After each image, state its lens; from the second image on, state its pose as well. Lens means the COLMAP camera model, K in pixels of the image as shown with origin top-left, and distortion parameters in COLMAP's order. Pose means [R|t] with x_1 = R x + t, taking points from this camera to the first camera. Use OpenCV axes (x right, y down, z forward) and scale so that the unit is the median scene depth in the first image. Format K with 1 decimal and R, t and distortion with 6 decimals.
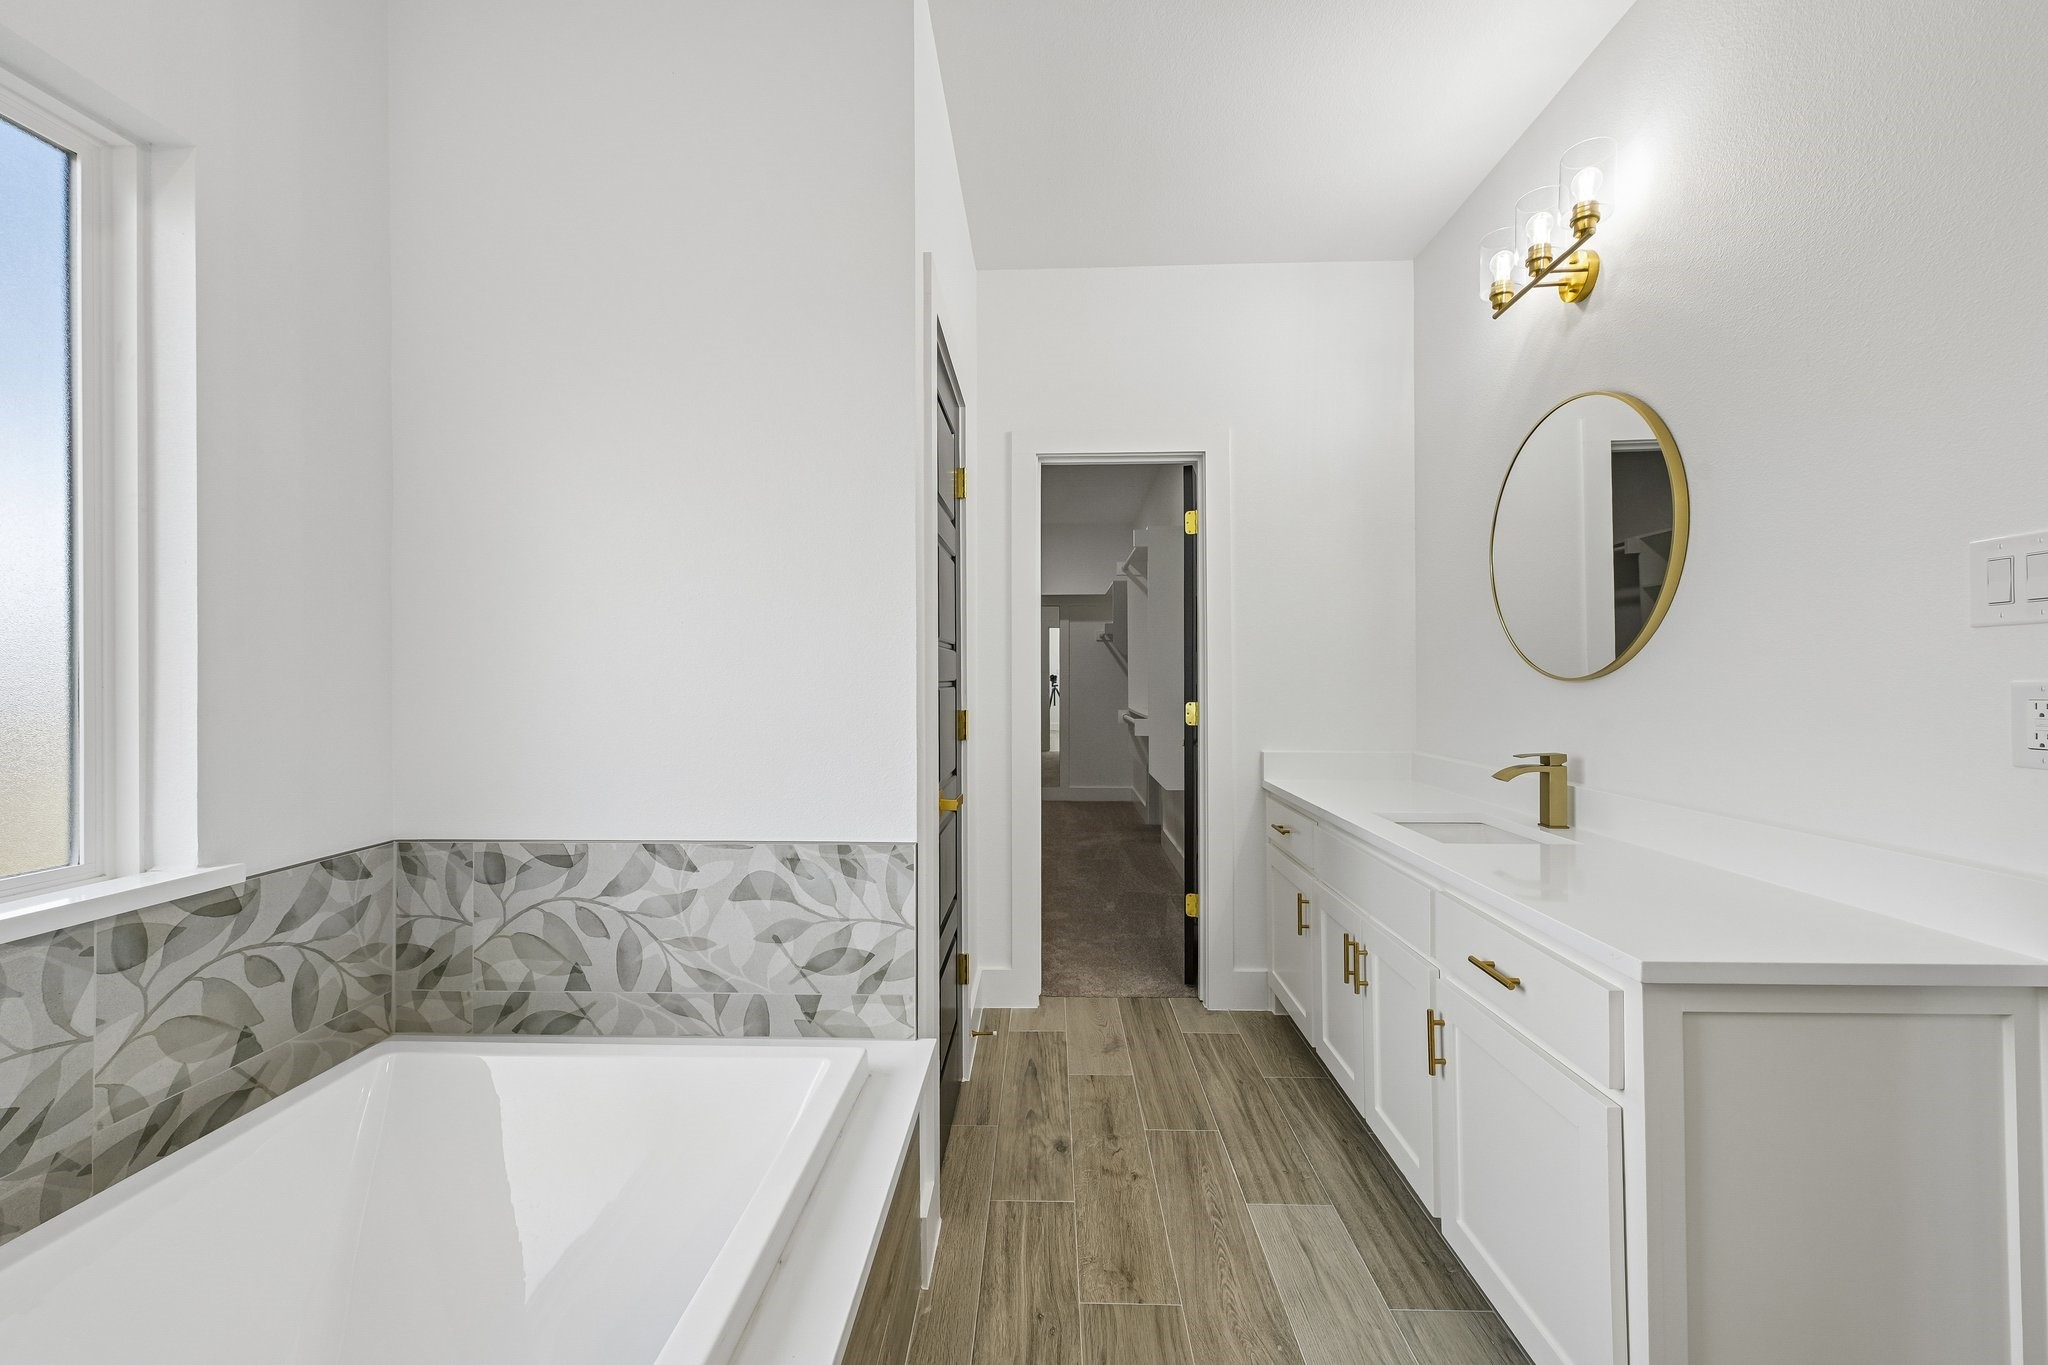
lens RADIAL K [[814.8, 0, 1033.2], [0, 814.8, 648.9], [0, 0, 1]] dist [-0.002548, -0.001094]
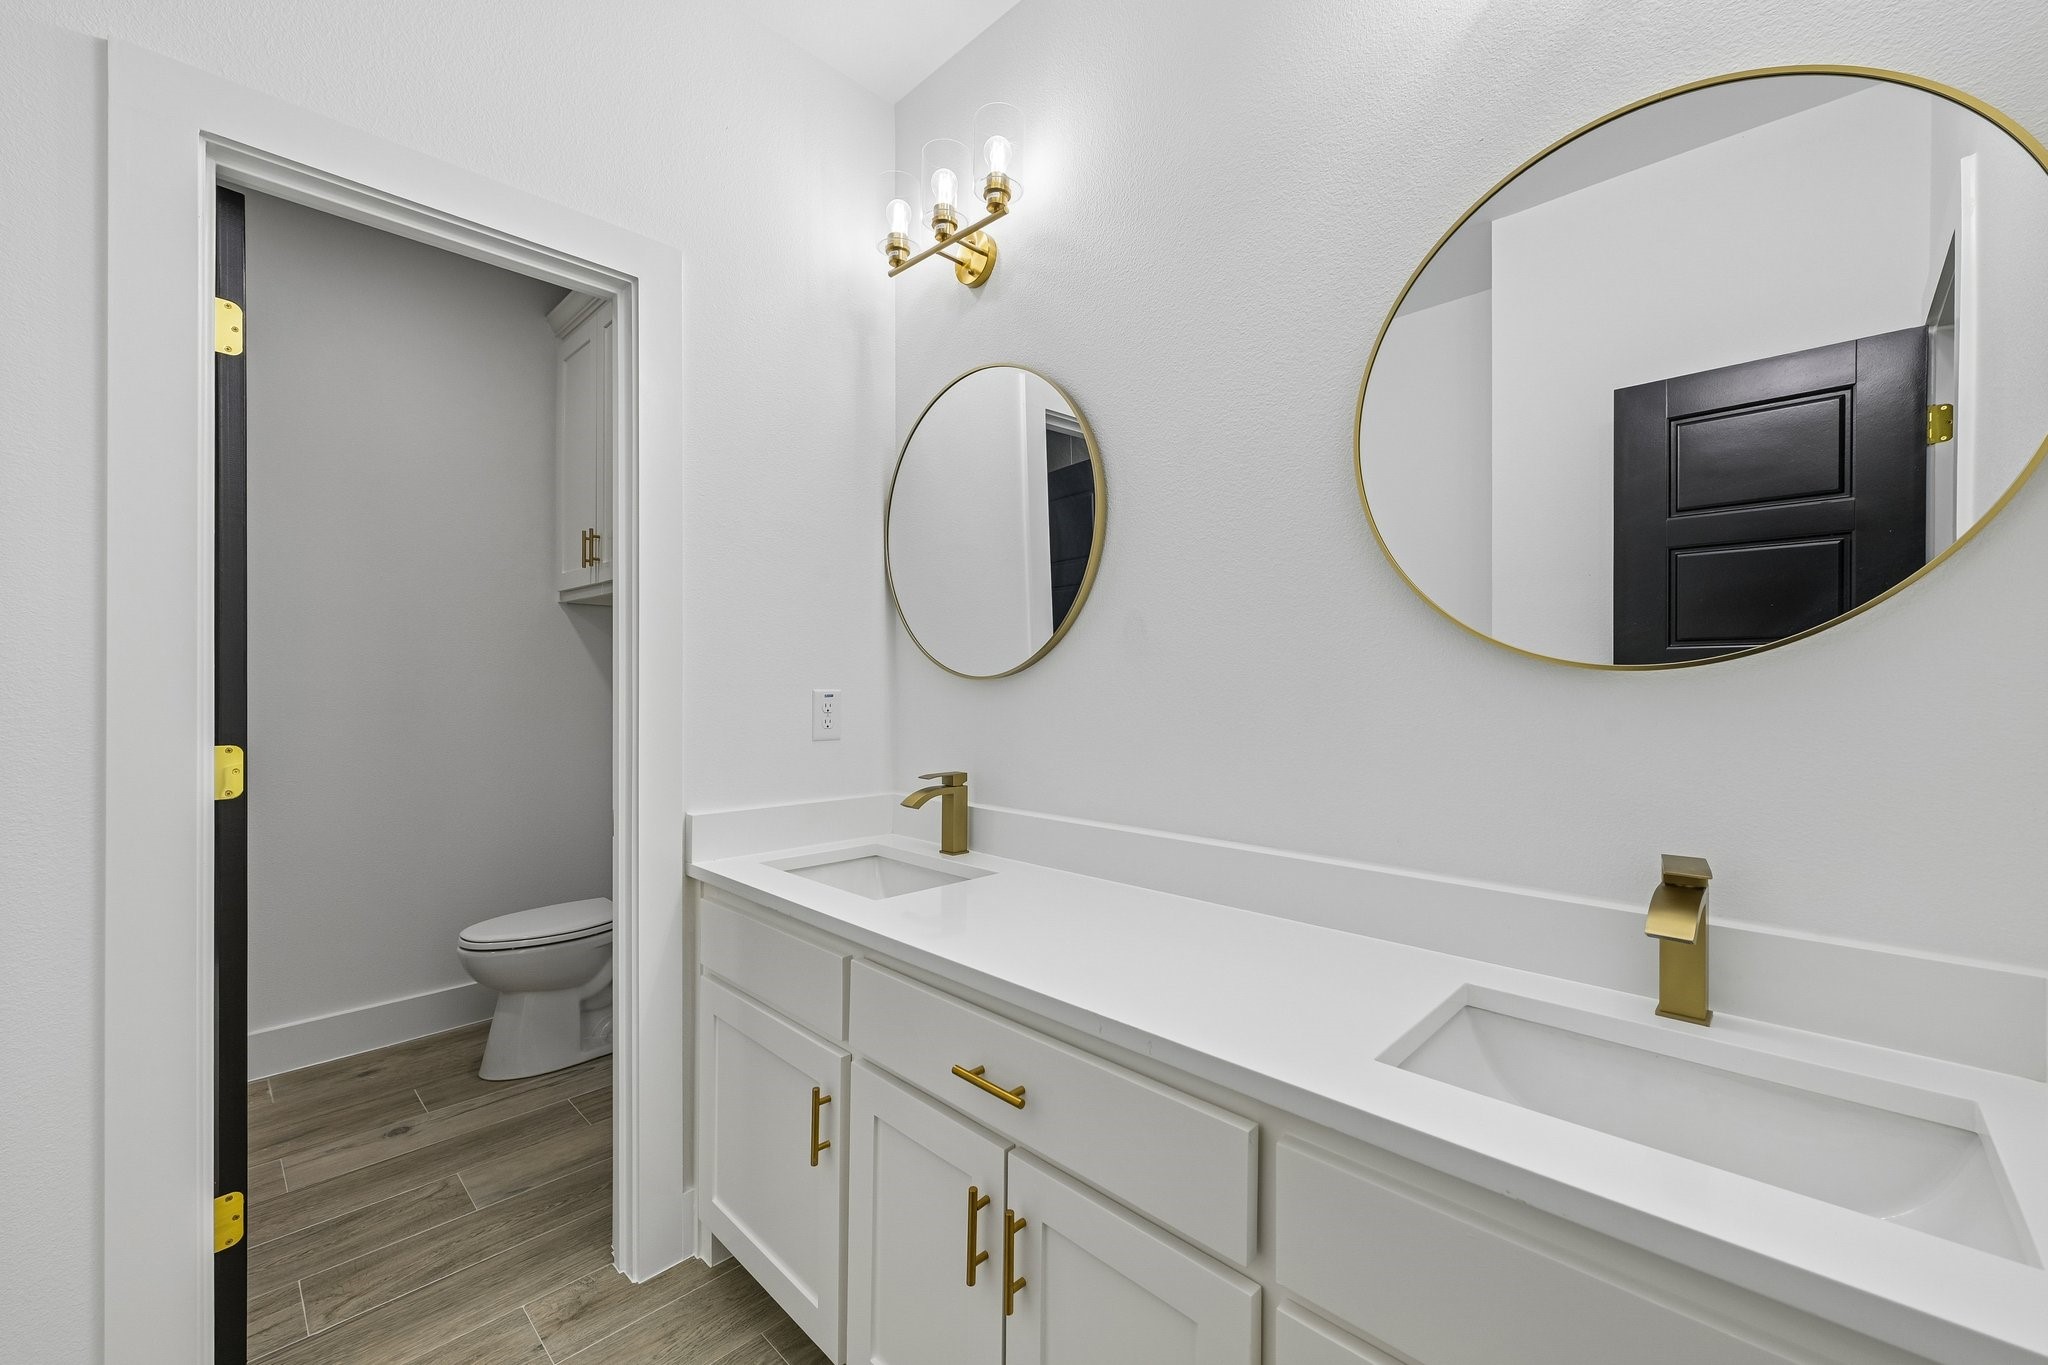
lens RADIAL K [[814.8, 0, 1023.8], [0, 814.8, 699.2], [0, 0, 1]] dist [-0.002548, -0.001094]
pose [[0.663957, 0.003283, 0.747764, 0.009530], [-0.043267, 0.998484, 0.034034, 0.012150], [-0.746518, -0.054950, 0.663092, 0.333859]]
